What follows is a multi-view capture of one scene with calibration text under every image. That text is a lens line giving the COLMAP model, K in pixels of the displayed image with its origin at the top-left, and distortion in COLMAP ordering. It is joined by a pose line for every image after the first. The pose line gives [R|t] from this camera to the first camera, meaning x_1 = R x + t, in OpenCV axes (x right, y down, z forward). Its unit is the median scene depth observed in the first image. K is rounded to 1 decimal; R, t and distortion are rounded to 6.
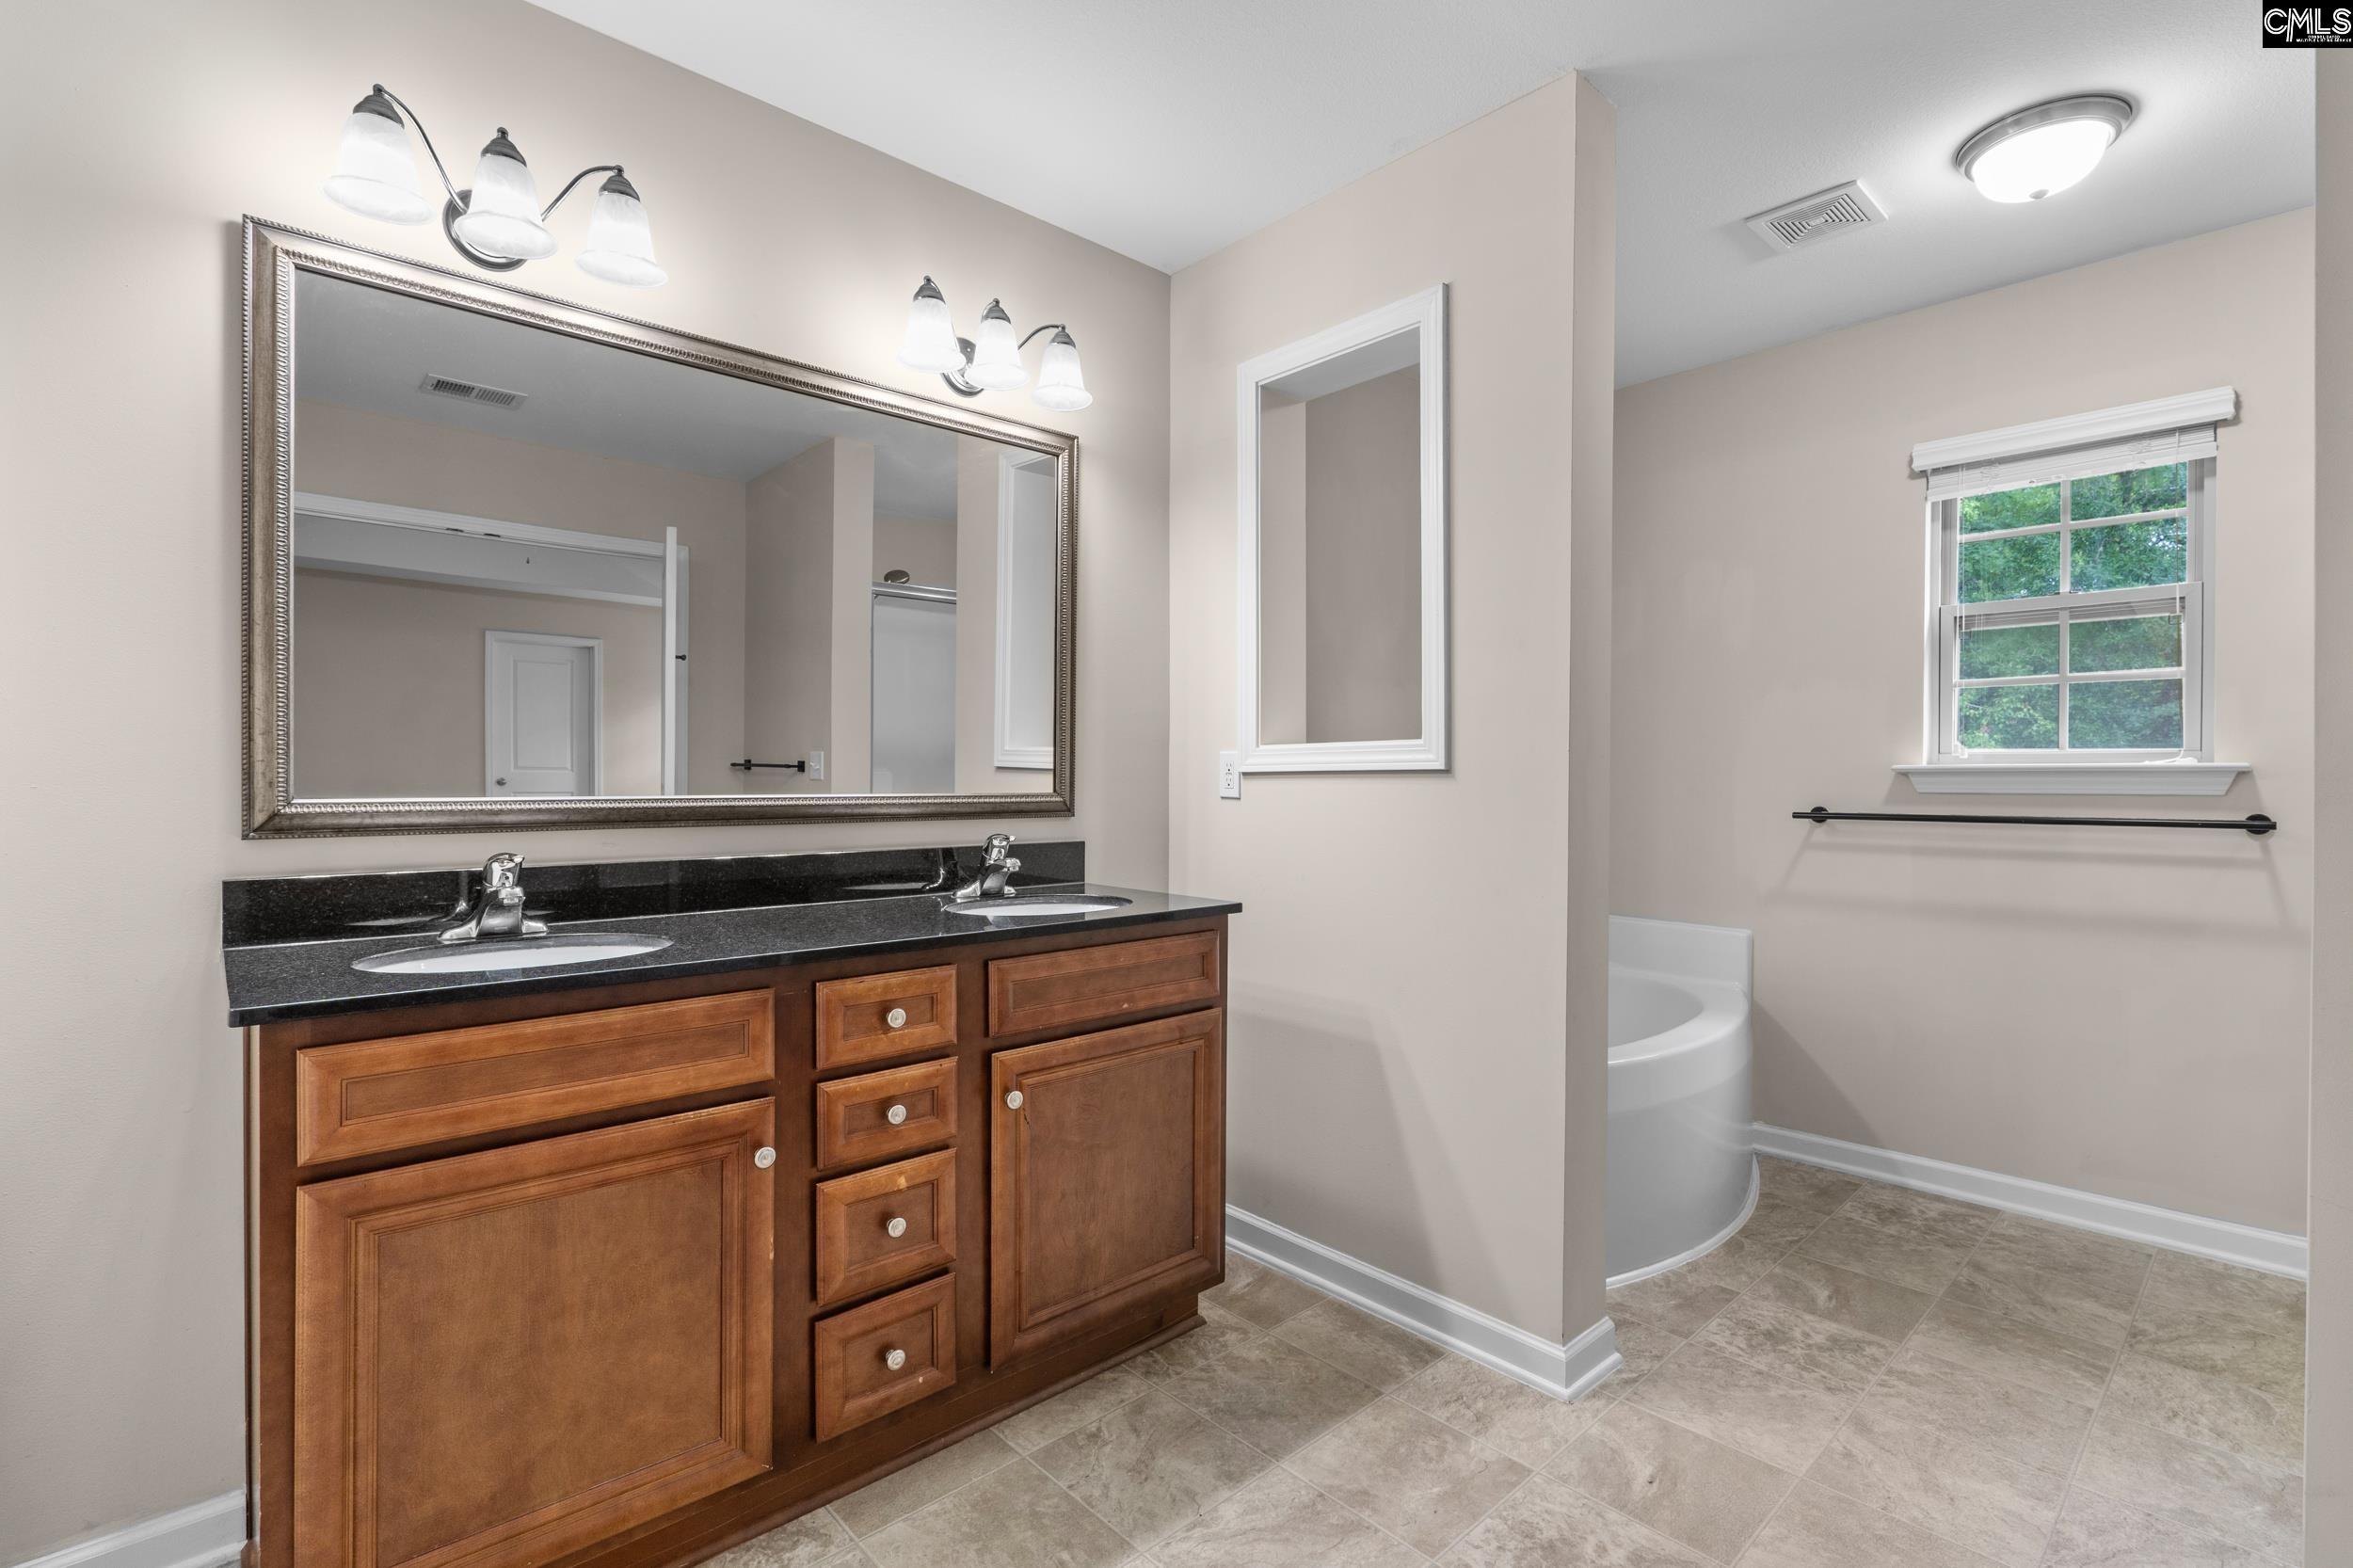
lens RADIAL K [[1079.4, 0, 1153.4], [0, 1079.4, 793.5], [0, 0, 1]] dist [0.001389, -0.000595]
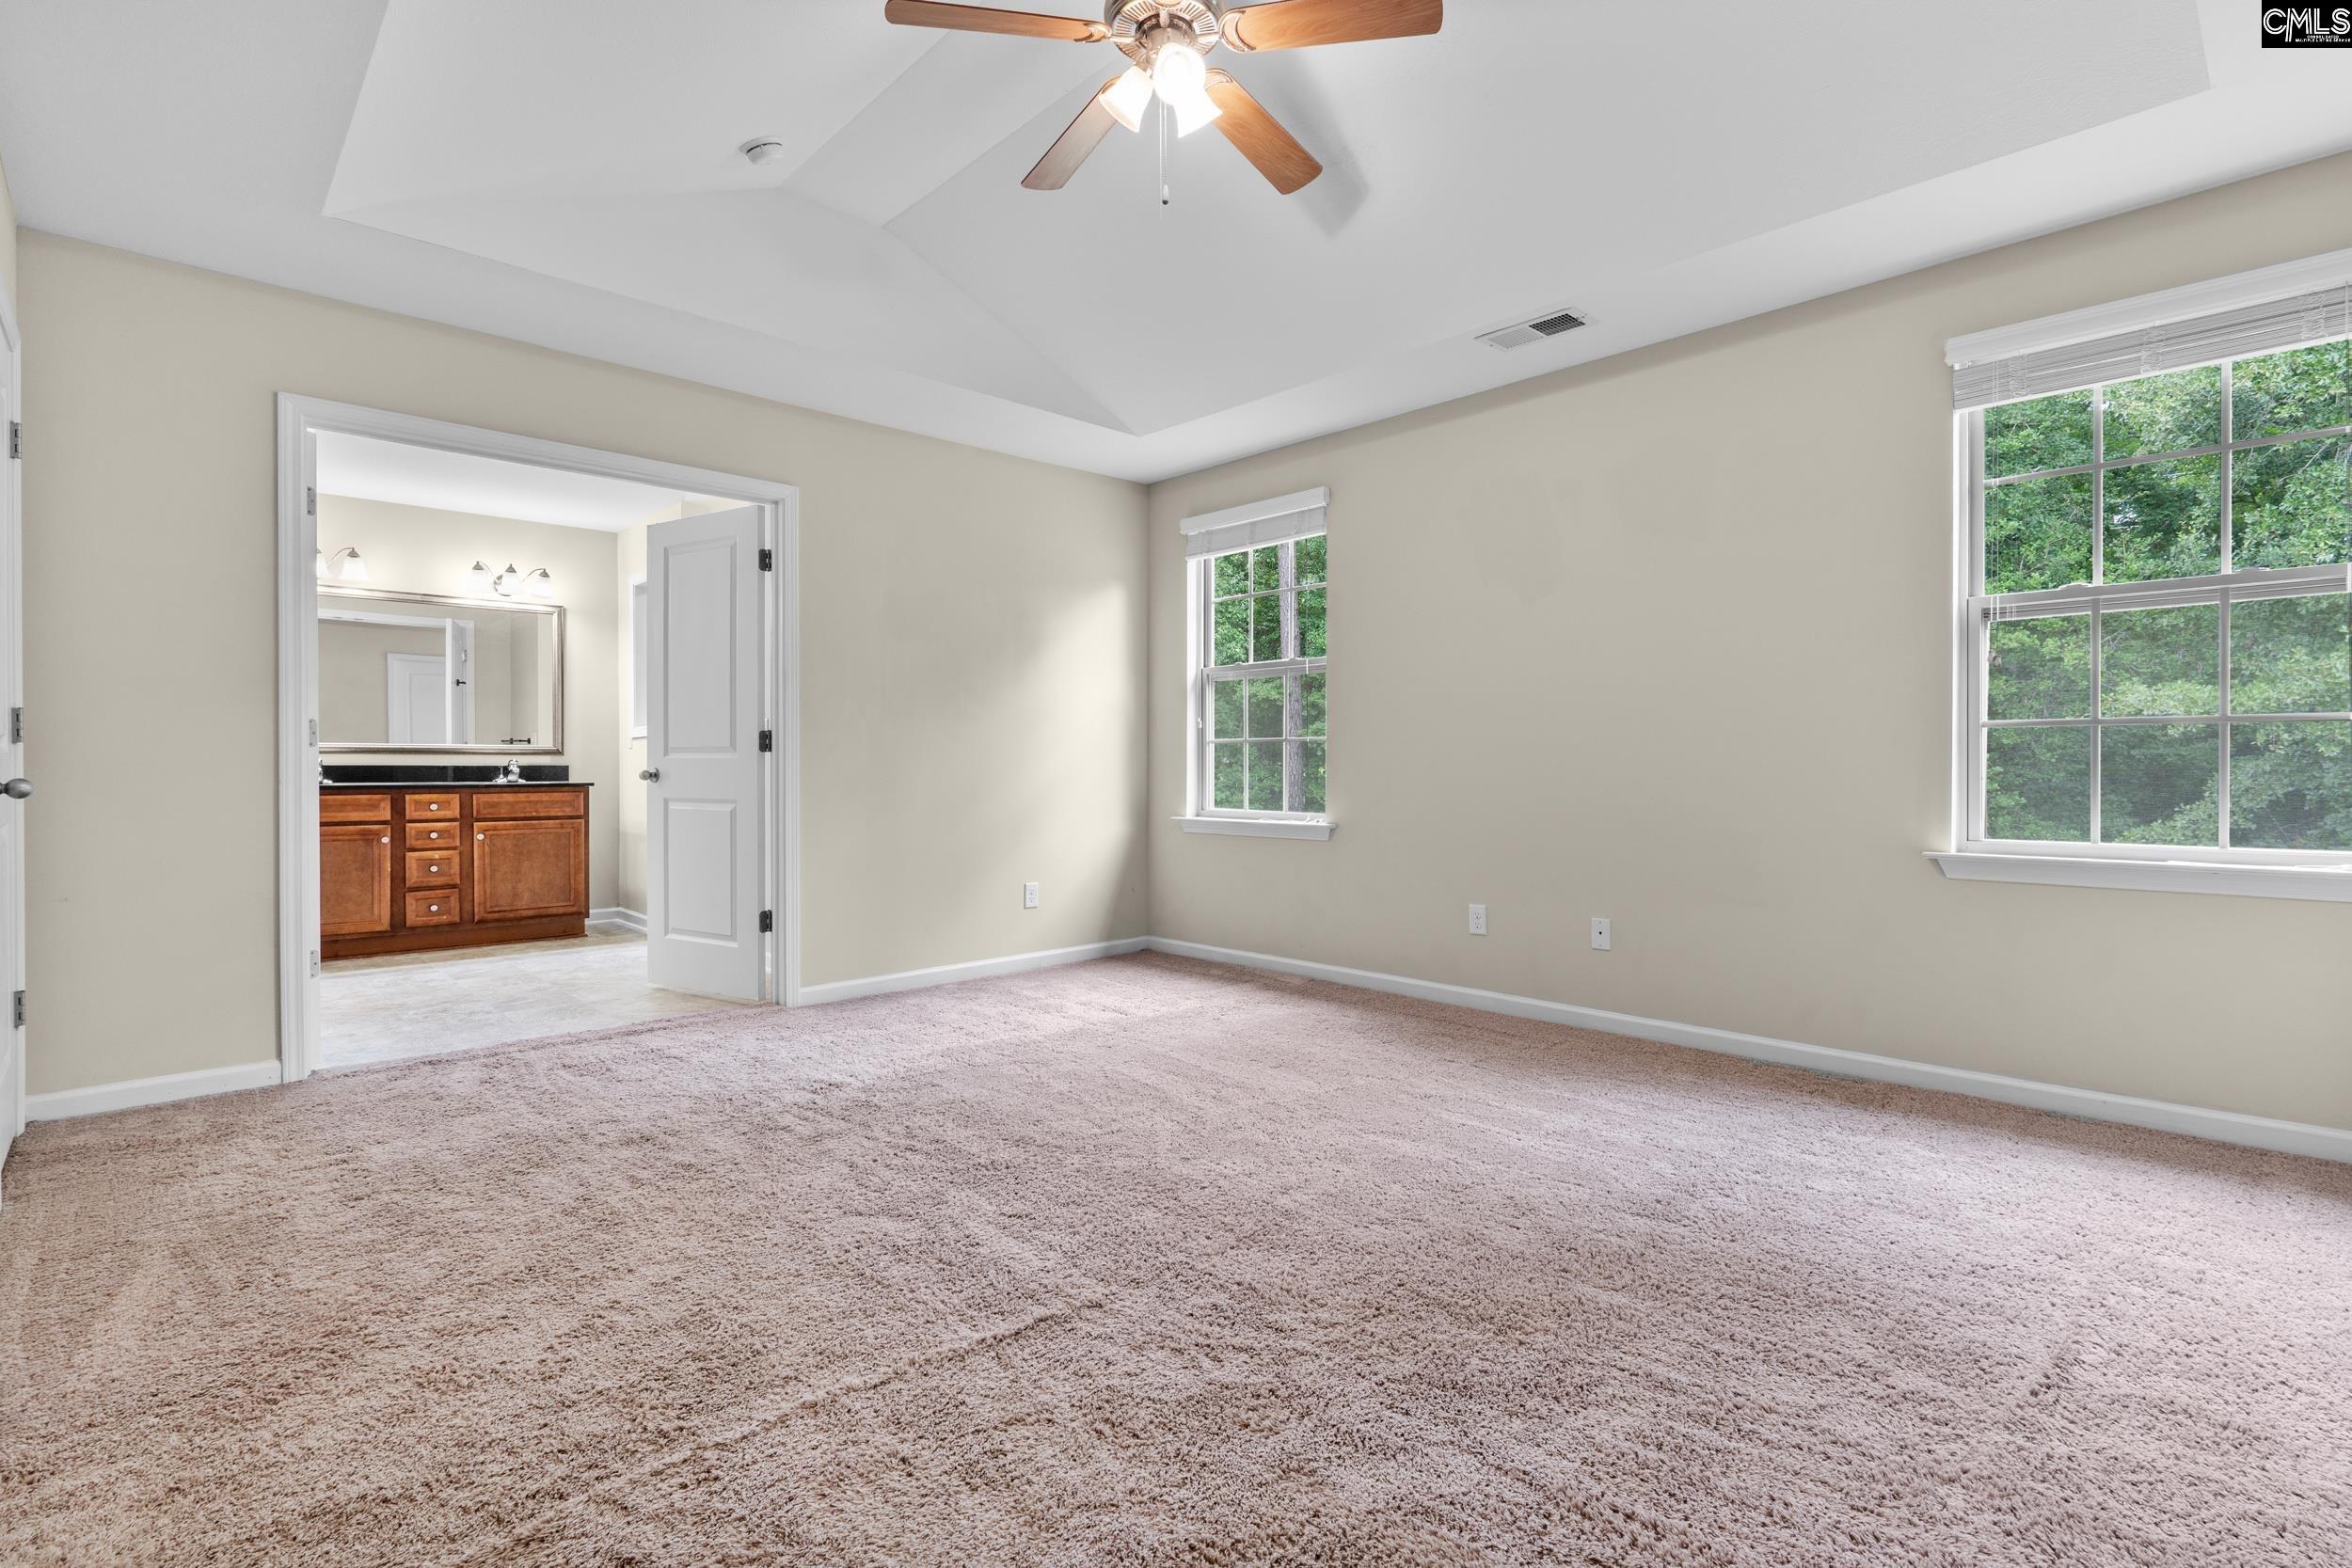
lens RADIAL K [[1109.5, 0, 1176.0], [0, 1109.5, 784.0], [0, 0, 1]] dist [-0.002349, 0.000109]
pose [[0.999268, 0.001184, 0.038239, 1.873945], [-0.001153, 0.999999, -0.000842, 0.130556], [-0.038240, 0.000797, 0.999268, -2.455881]]
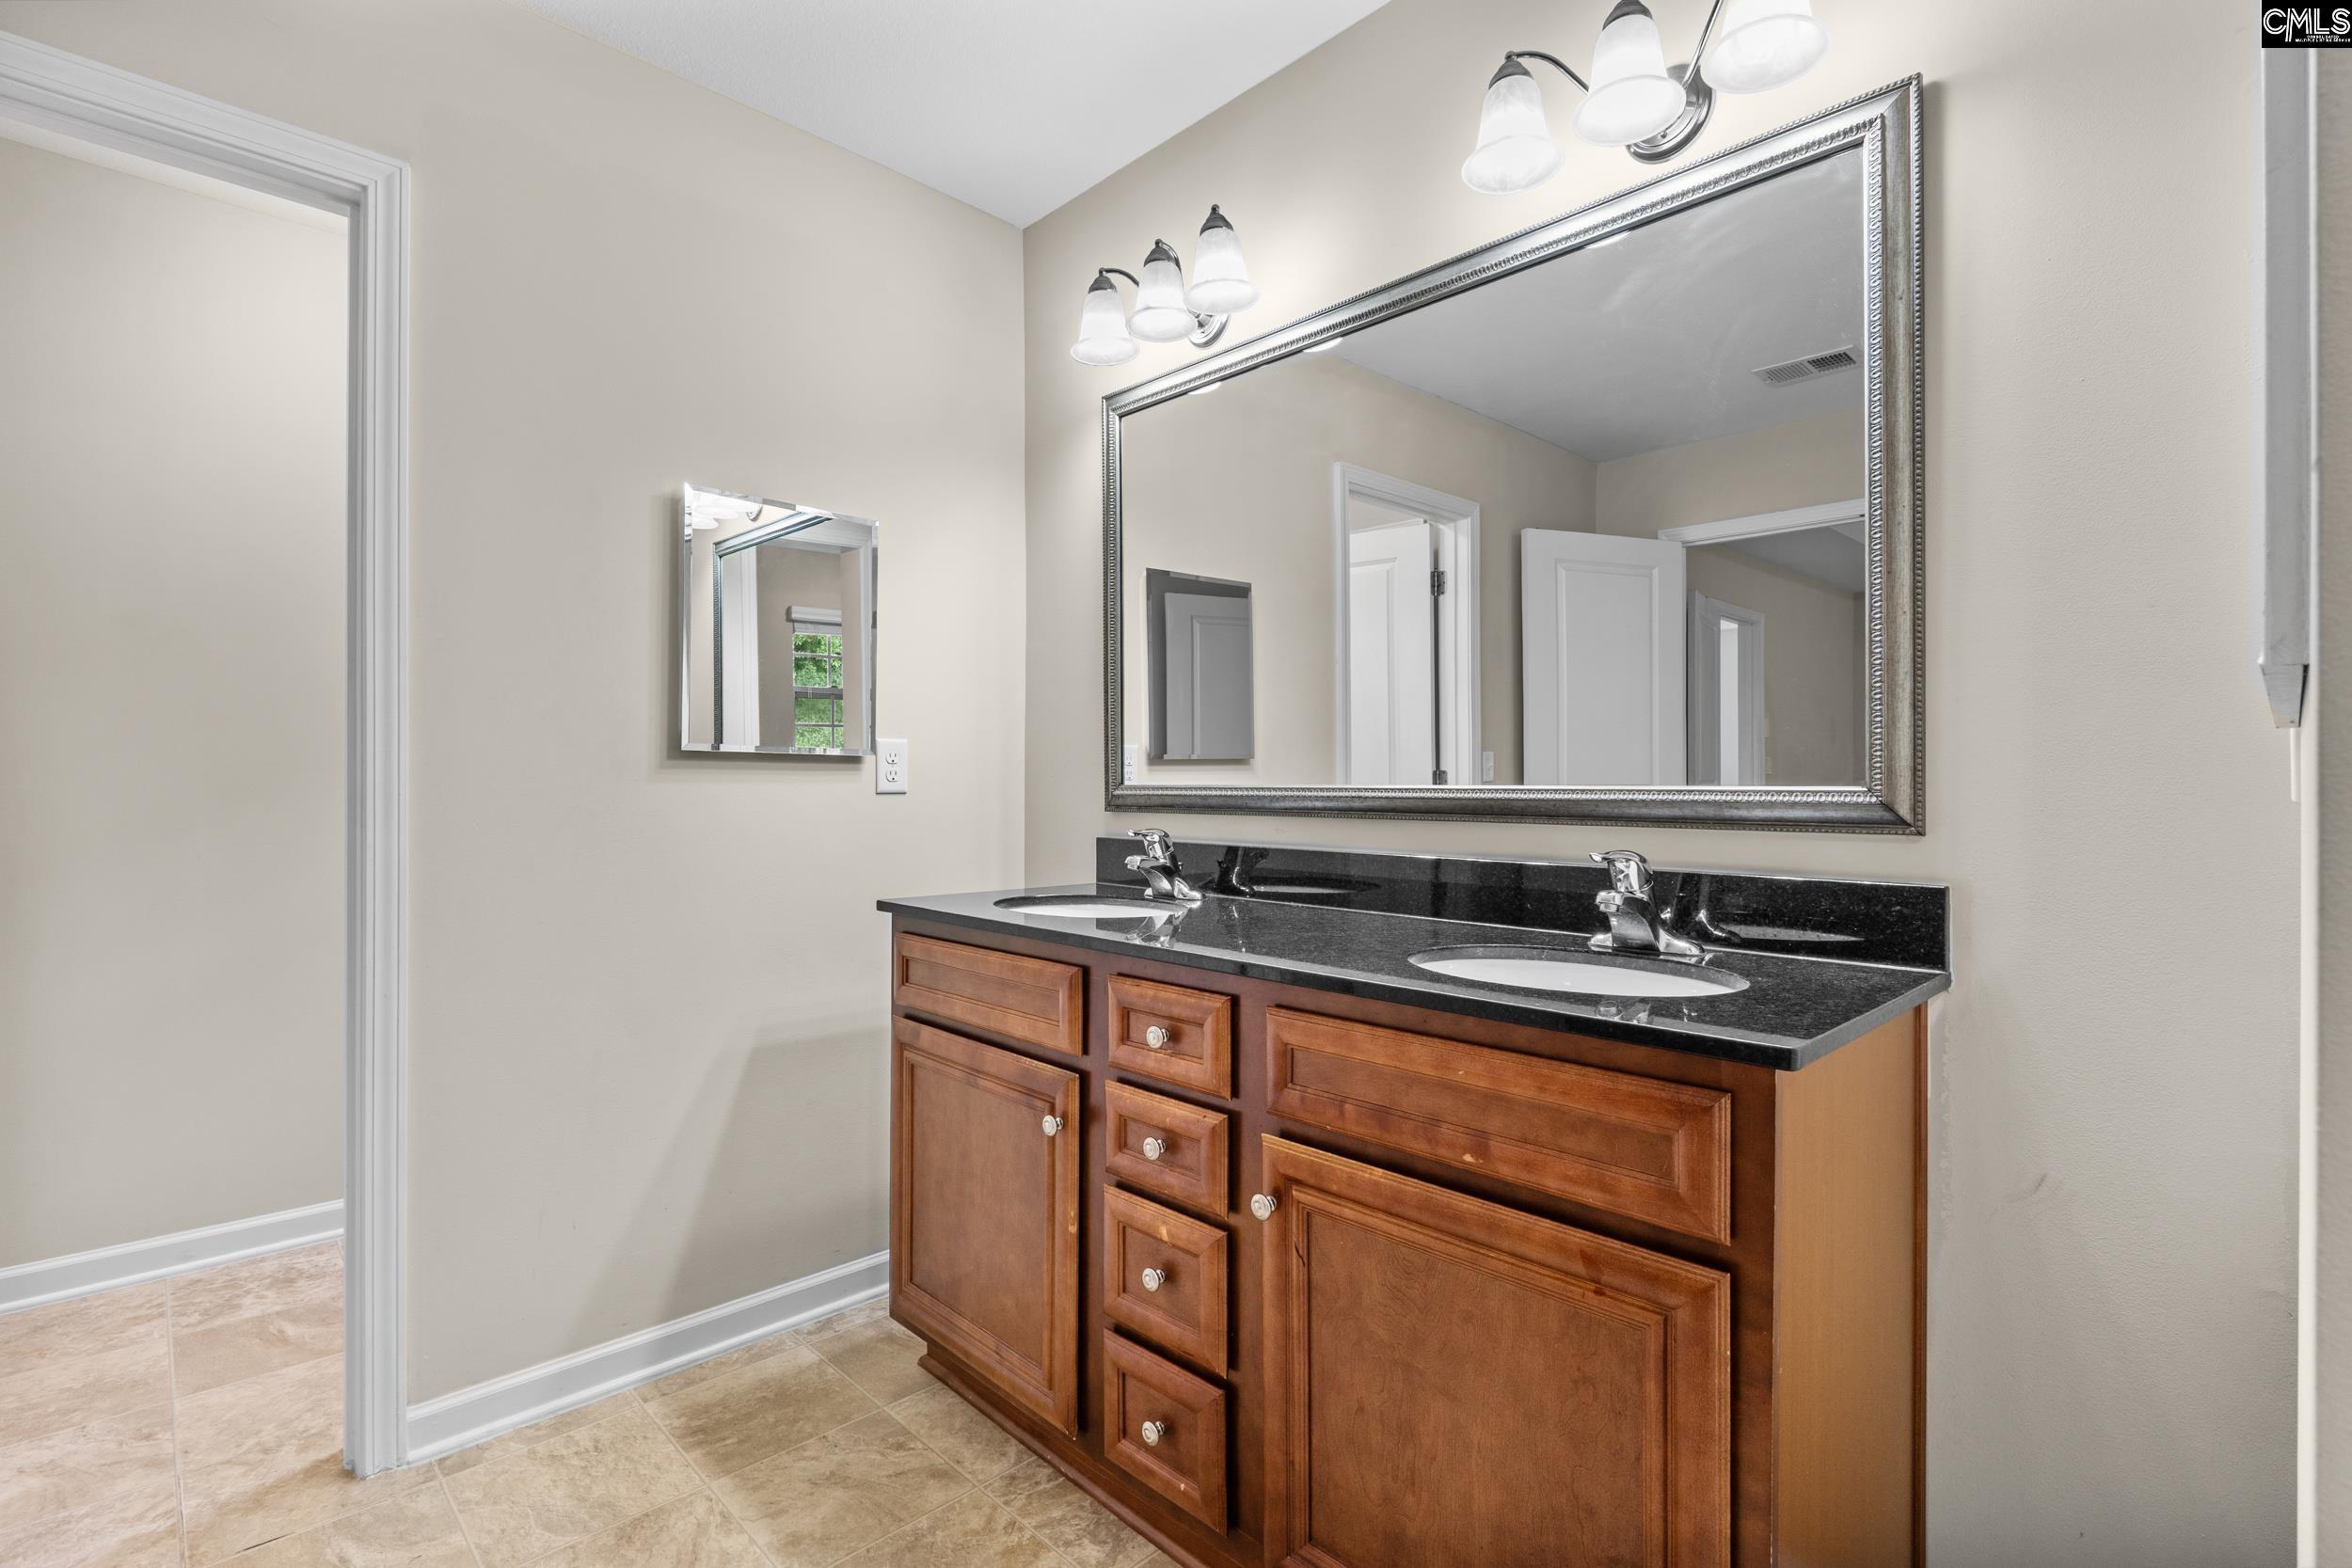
lens RADIAL K [[1078.8, 0, 1152.9], [0, 1078.8, 793.5], [0, 0, 1]] dist [0.001389, -0.000595]
pose [[0.044549, 0.009967, -0.998957, 0.602591], [-0.018315, 0.999790, 0.009159, 0.004239], [0.998839, 0.017888, 0.044723, 0.920448]]
